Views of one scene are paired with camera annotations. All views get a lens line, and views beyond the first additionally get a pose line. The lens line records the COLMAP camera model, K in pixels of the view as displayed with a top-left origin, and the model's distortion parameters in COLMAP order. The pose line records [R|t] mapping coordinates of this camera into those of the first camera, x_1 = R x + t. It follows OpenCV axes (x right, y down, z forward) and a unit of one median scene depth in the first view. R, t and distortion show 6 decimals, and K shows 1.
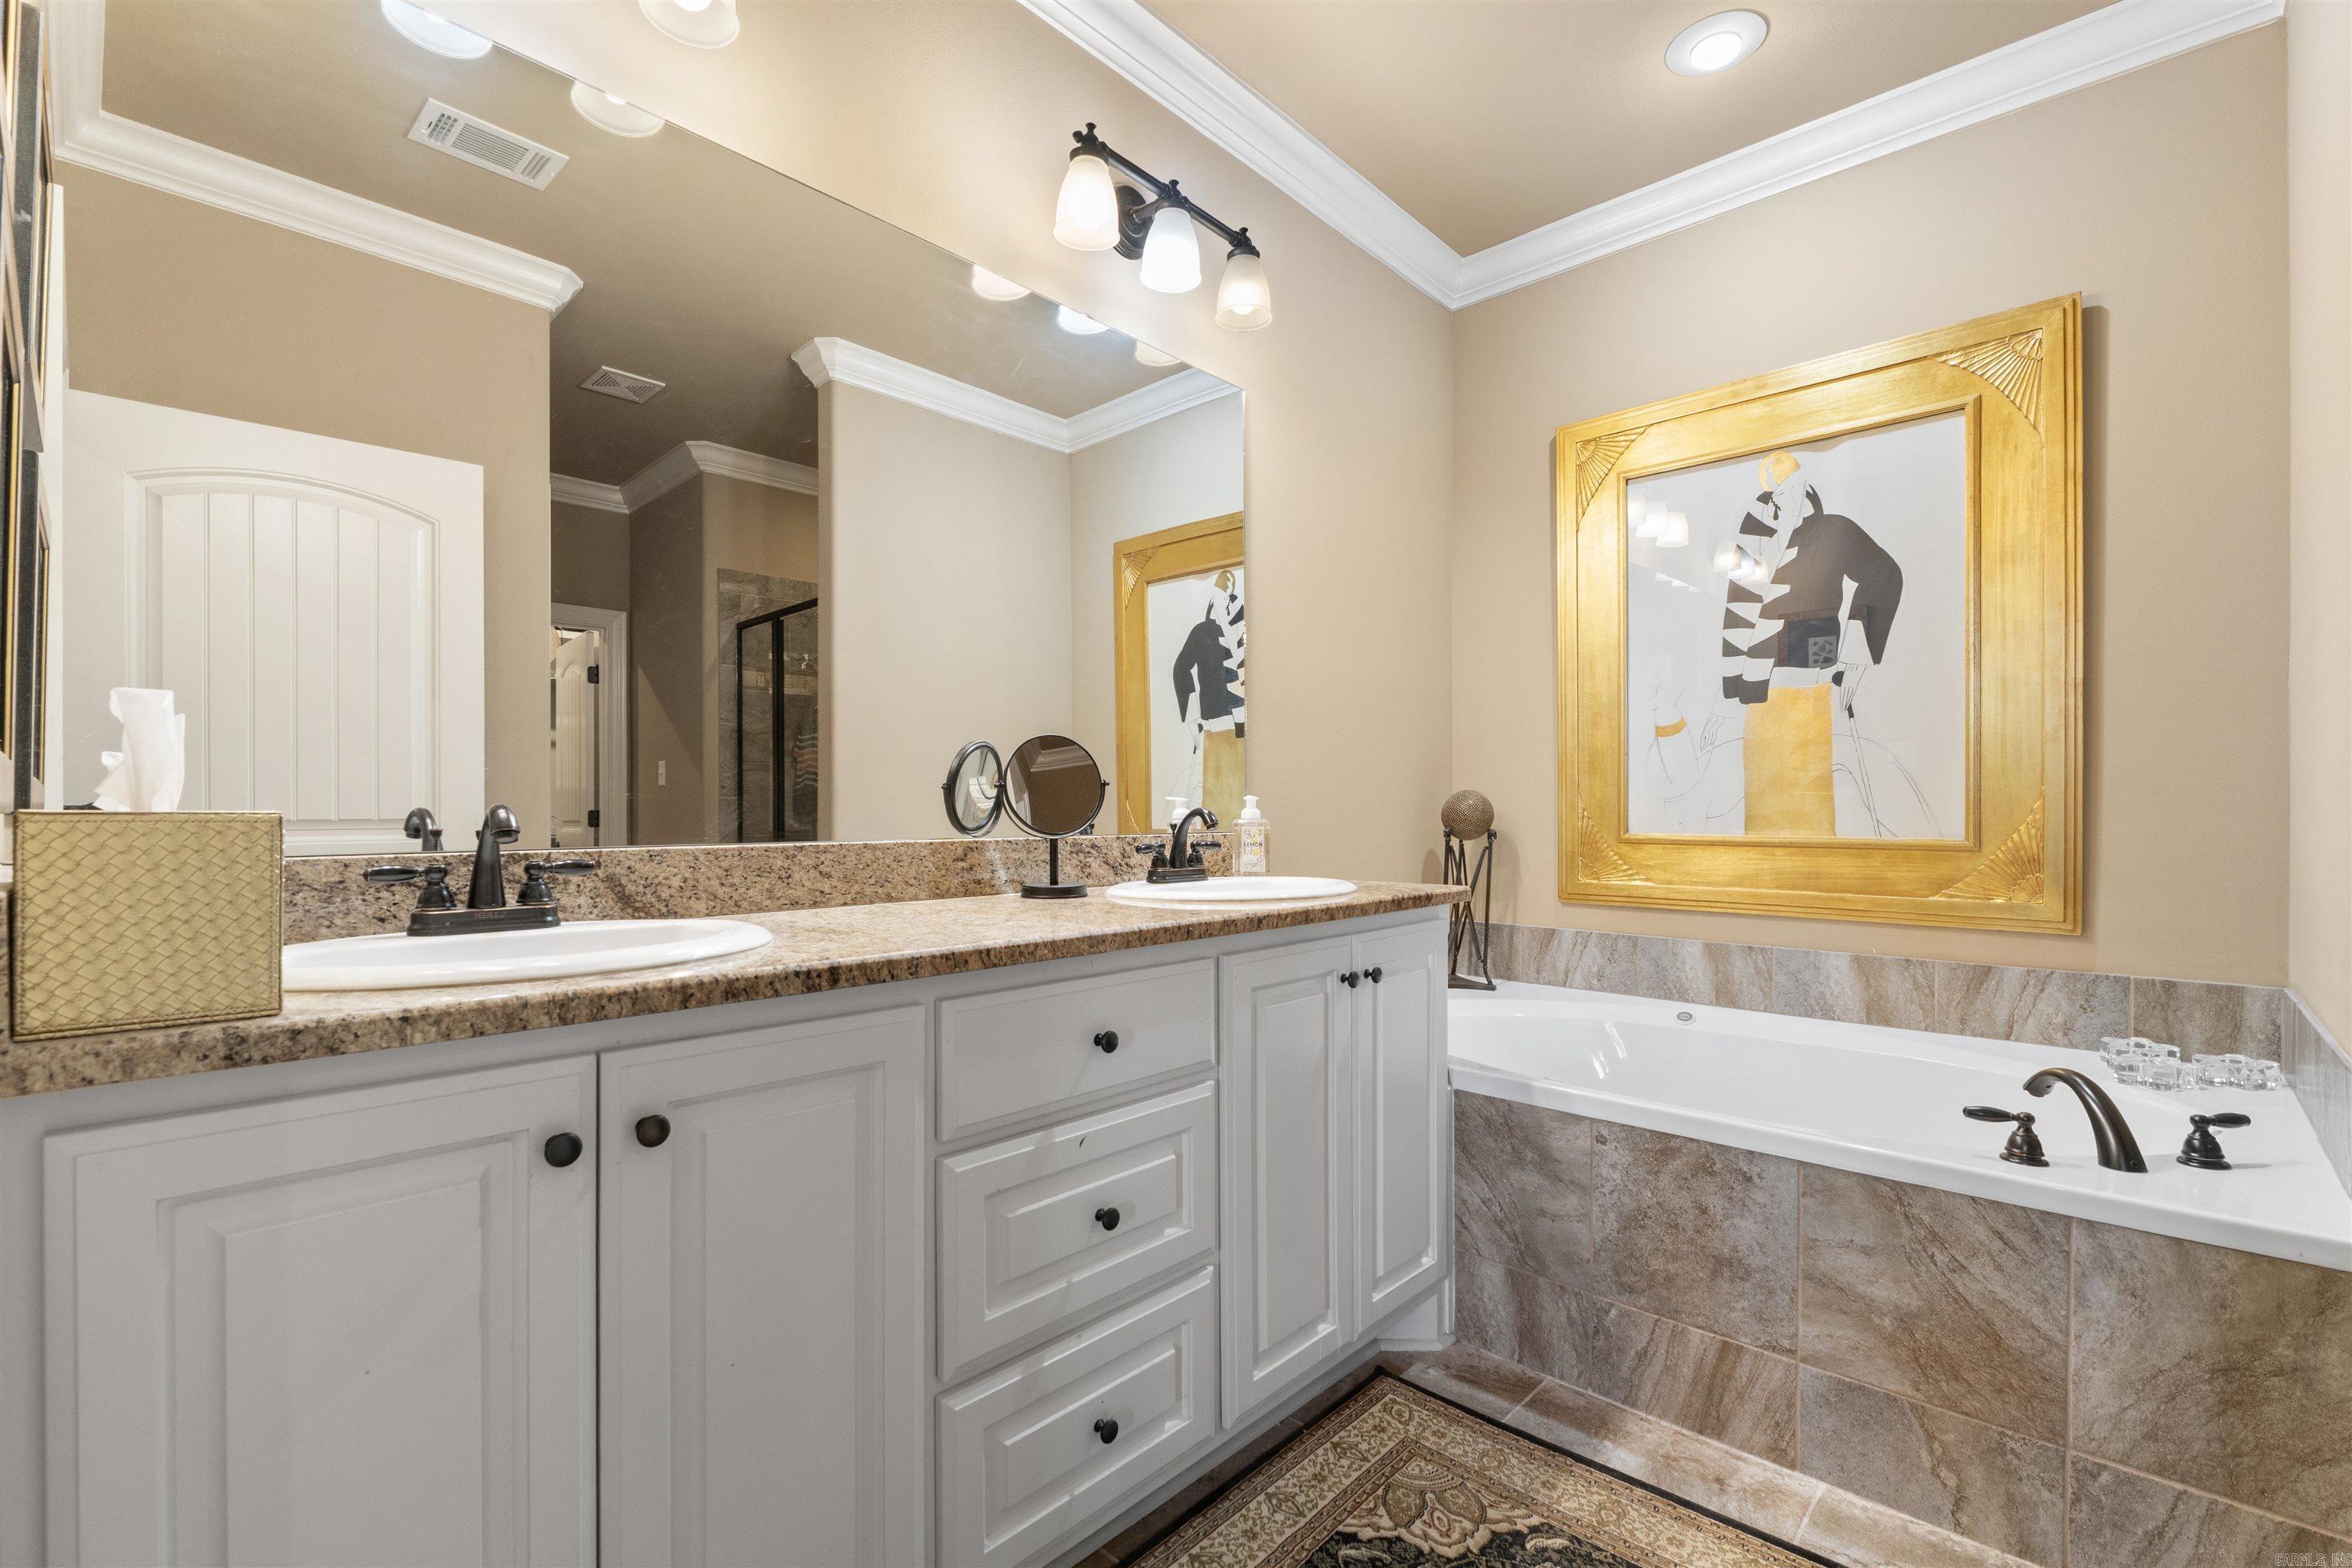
lens RADIAL K [[1021.2, 0, 1172.7], [0, 1021.2, 802.9], [0, 0, 1]] dist [0.001234, 0.000117]
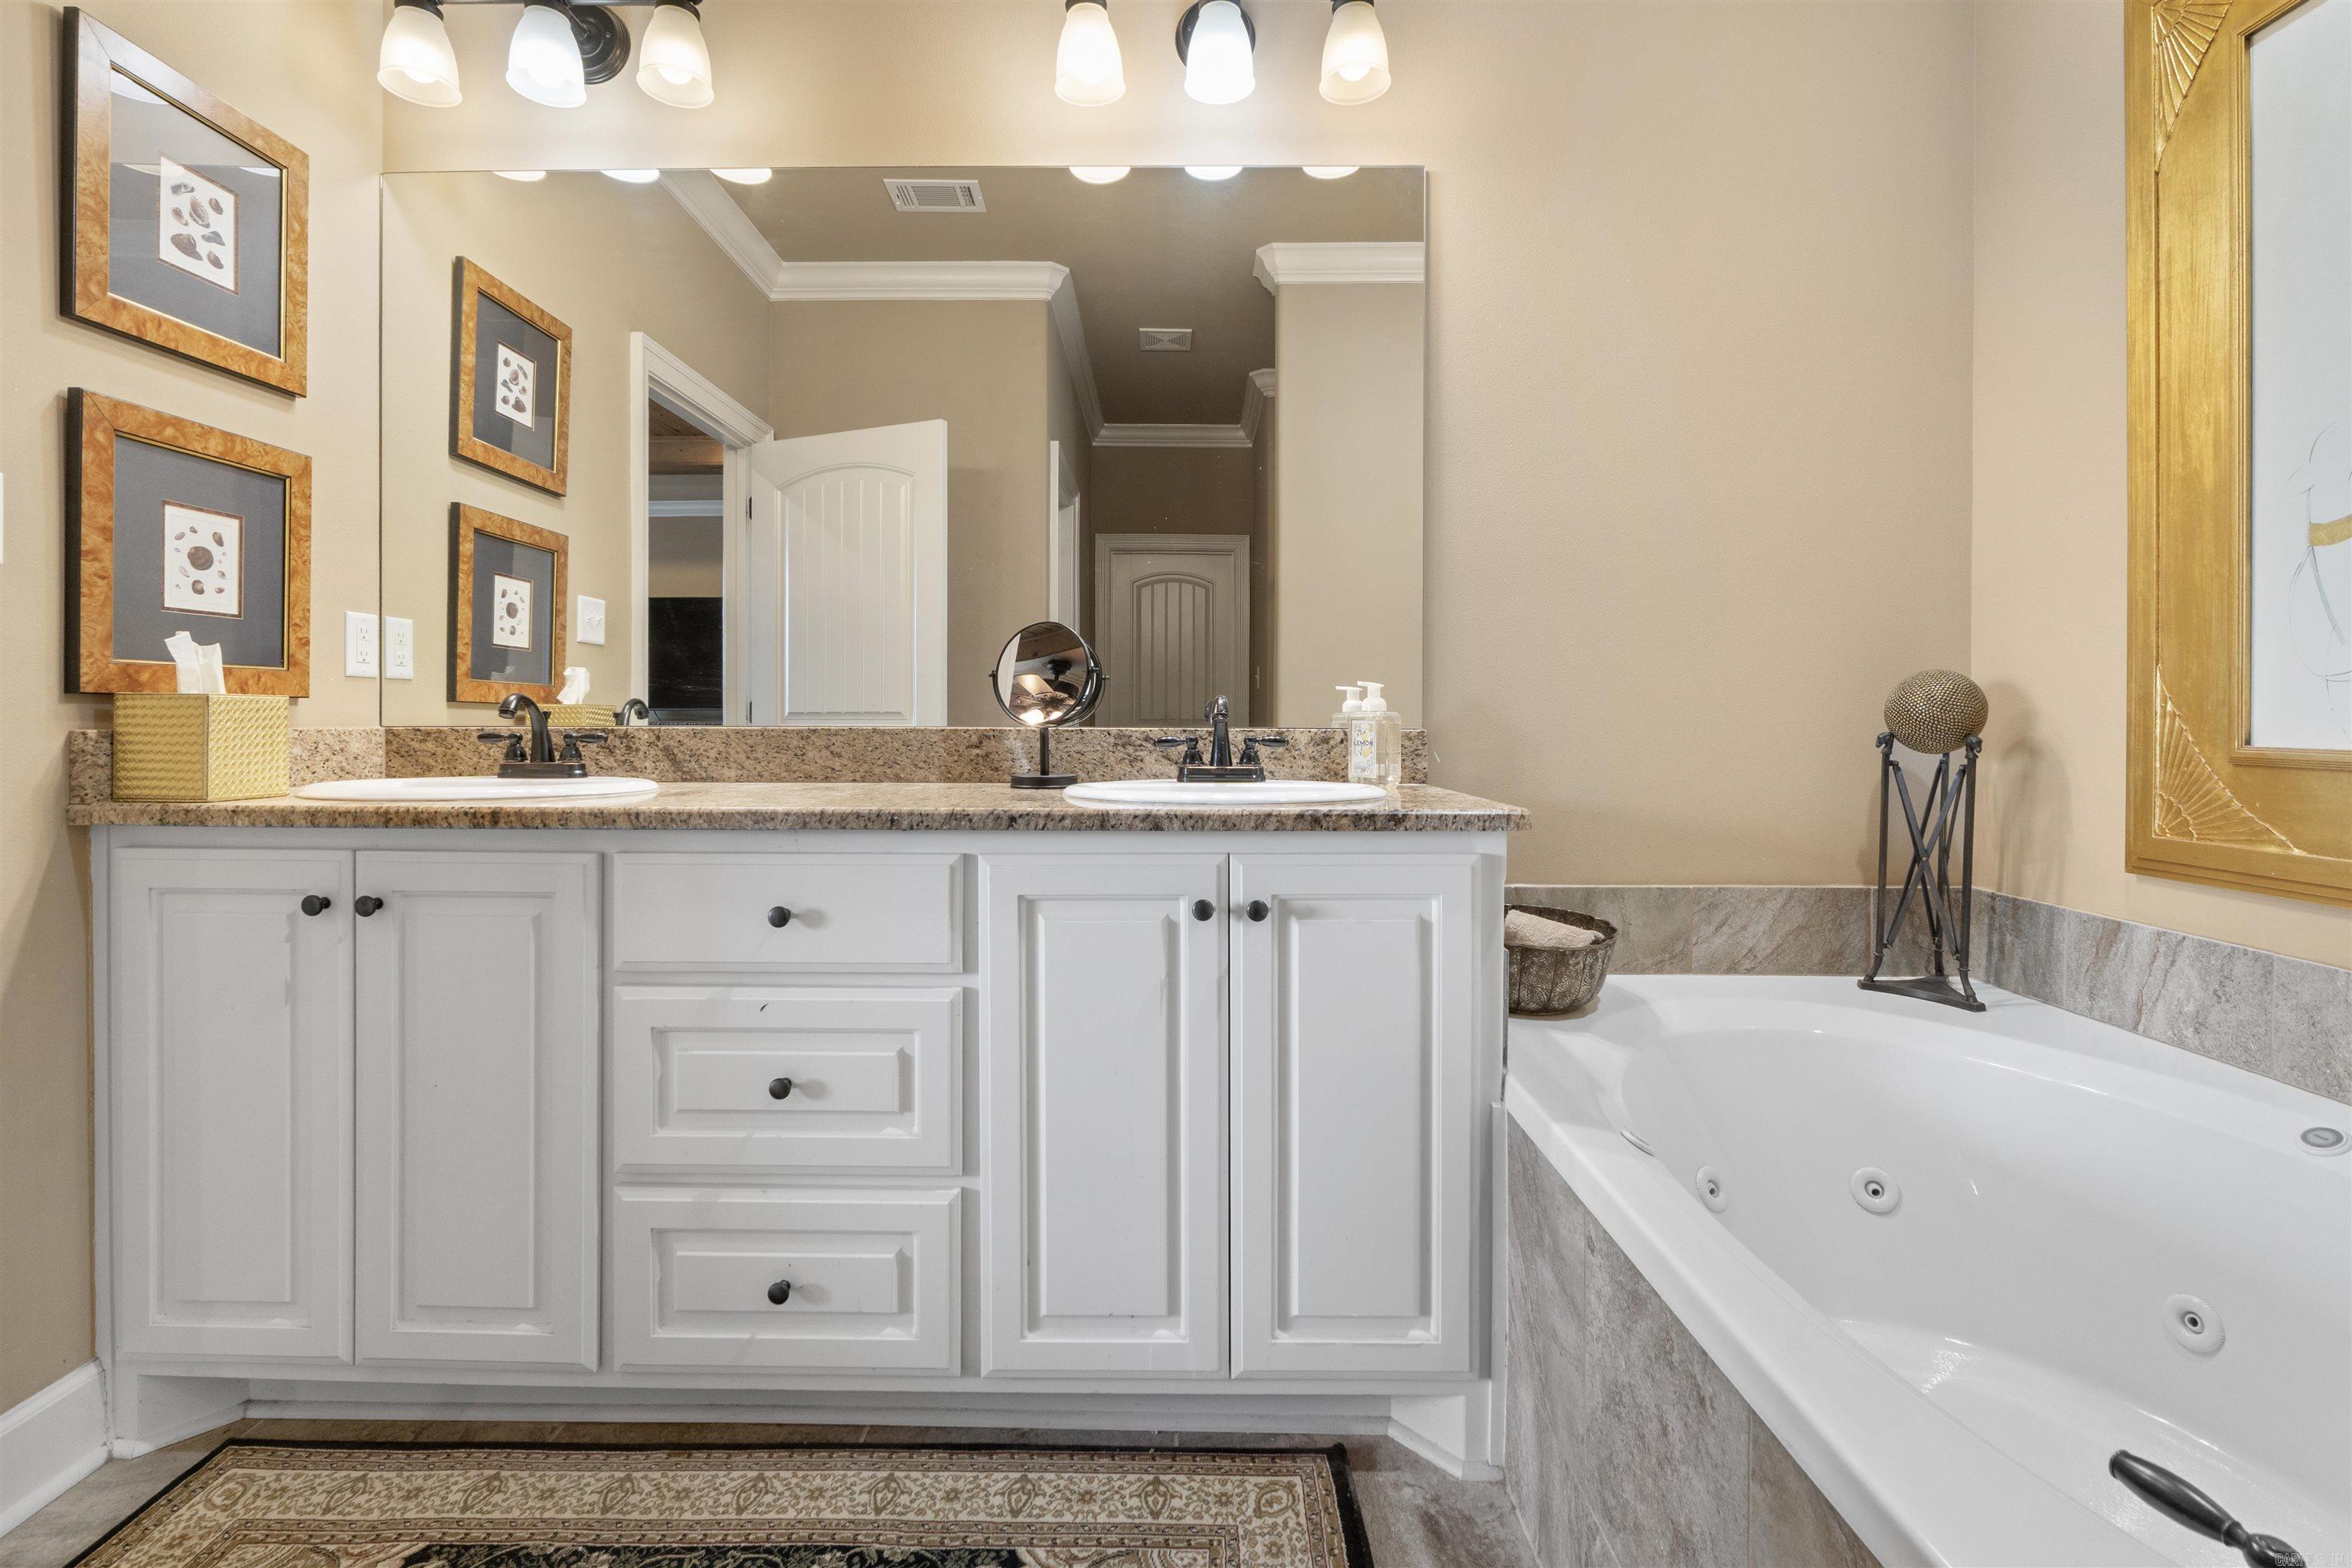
lens RADIAL K [[1054.9, 0, 1168.3], [0, 1054.9, 716.6], [0, 0, 1]] dist [0.007706, -0.000101]
pose [[0.679033, 0.003279, -0.734100, 0.797379], [0.001697, 0.999980, 0.006037, 0.020433], [0.734106, -0.005345, 0.679014, 0.454959]]
